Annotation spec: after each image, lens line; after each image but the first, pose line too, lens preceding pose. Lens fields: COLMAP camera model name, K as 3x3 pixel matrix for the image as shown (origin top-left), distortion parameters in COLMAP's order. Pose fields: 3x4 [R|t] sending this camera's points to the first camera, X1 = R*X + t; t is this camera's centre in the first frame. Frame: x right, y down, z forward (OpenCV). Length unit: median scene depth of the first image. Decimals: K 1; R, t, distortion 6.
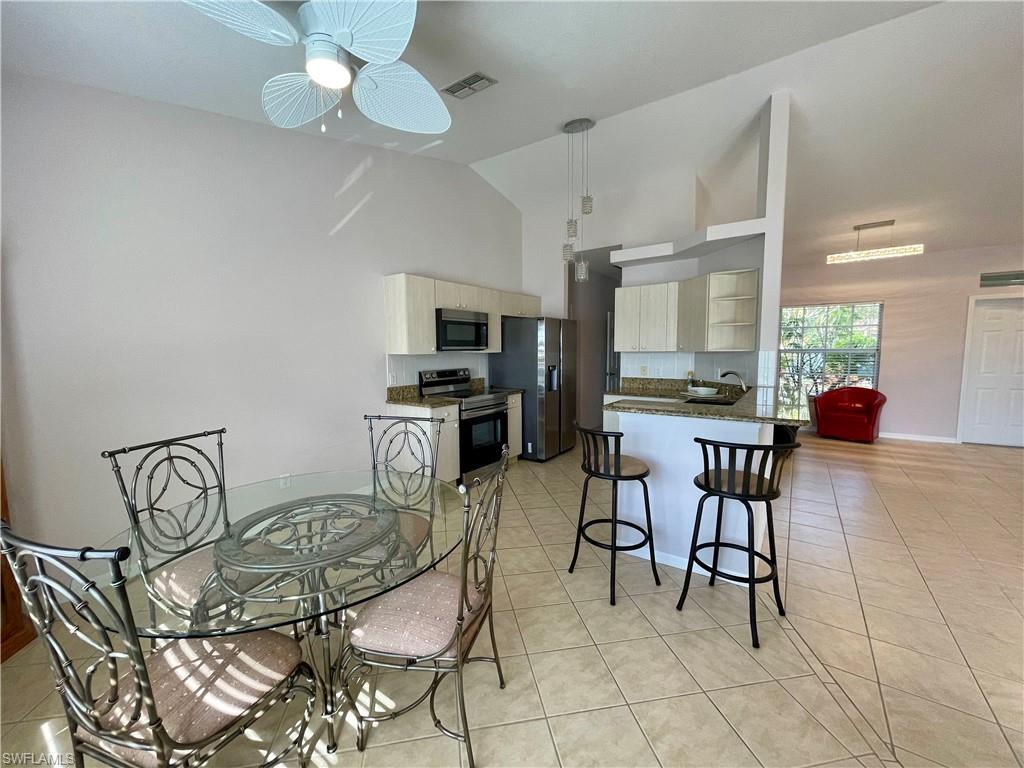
lens RADIAL K [[406.6, 0, 508.1], [0, 406.6, 386.4], [0, 0, 1]] dist [0.001281, 0.000080]
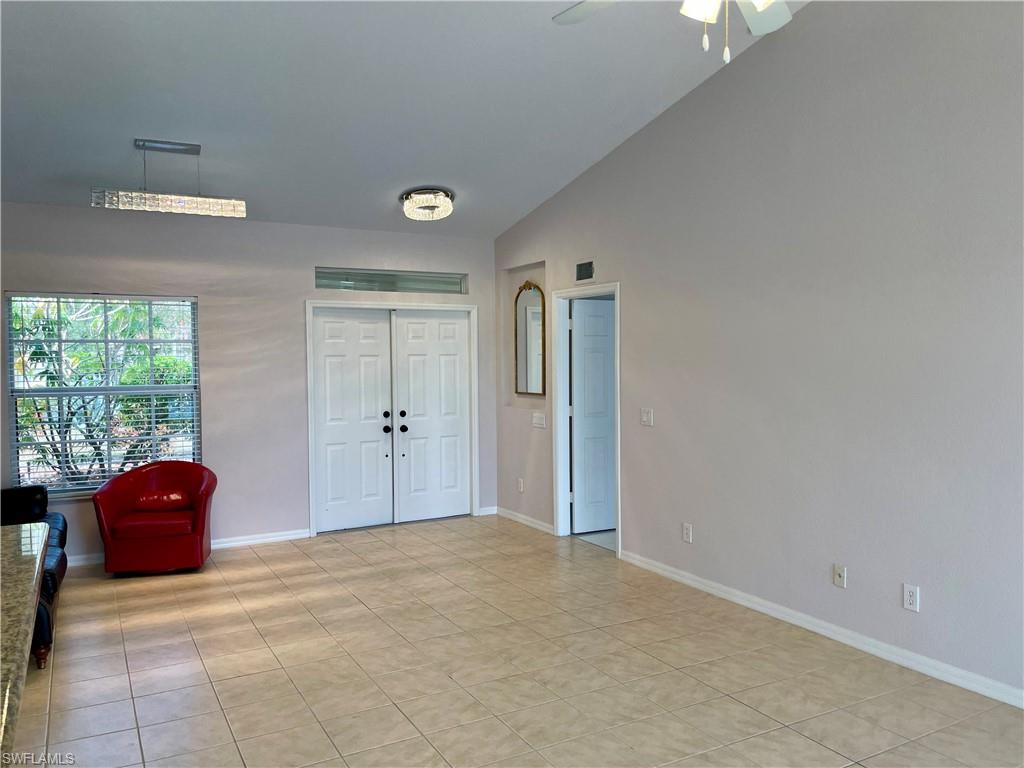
lens RADIAL K [[788.1, 0, 515.4], [0, 788.1, 379.7], [0, 0, 1]] dist [0.054047, -0.060929]
pose [[0.431799, -0.015823, 0.901831, 0.155216], [0.091213, 0.995487, -0.026207, -0.035427], [-0.897346, 0.093575, 0.431293, 0.179002]]
